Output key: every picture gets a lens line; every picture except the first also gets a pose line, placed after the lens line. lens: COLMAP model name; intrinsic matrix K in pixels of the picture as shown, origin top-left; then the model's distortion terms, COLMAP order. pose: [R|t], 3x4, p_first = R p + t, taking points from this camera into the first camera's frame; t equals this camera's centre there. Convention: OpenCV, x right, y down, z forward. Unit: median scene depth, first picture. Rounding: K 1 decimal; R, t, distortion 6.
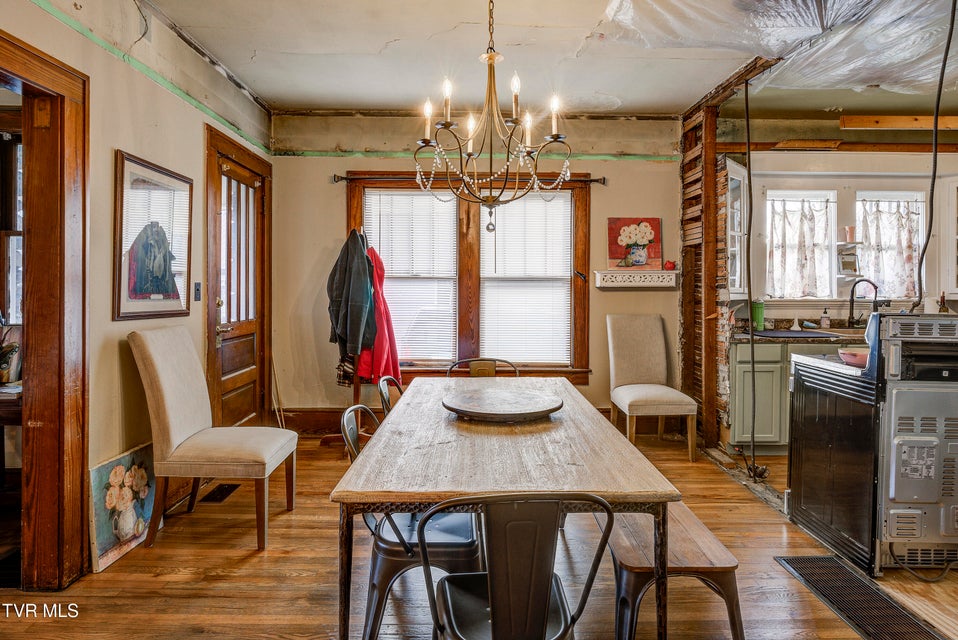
lens RADIAL K [[537.7, 0, 485.3], [0, 537.7, 289.1], [0, 0, 1]] dist [-0.002792, -0.001110]
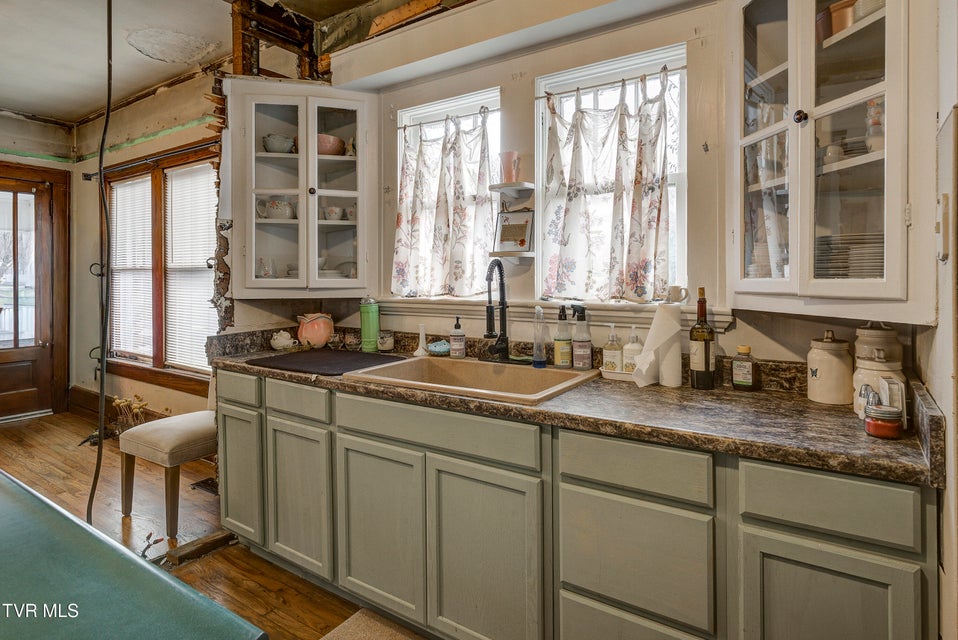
lens RADIAL K [[523.1, 0, 478.1], [0, 523.1, 280.1], [0, 0, 1]] dist [-0.000064, 0.000133]
pose [[0.814481, -0.000636, -0.580190, 0.934748], [0.002571, 0.999994, 0.002514, -0.001983], [0.580185, -0.003540, 0.814477, 0.593064]]
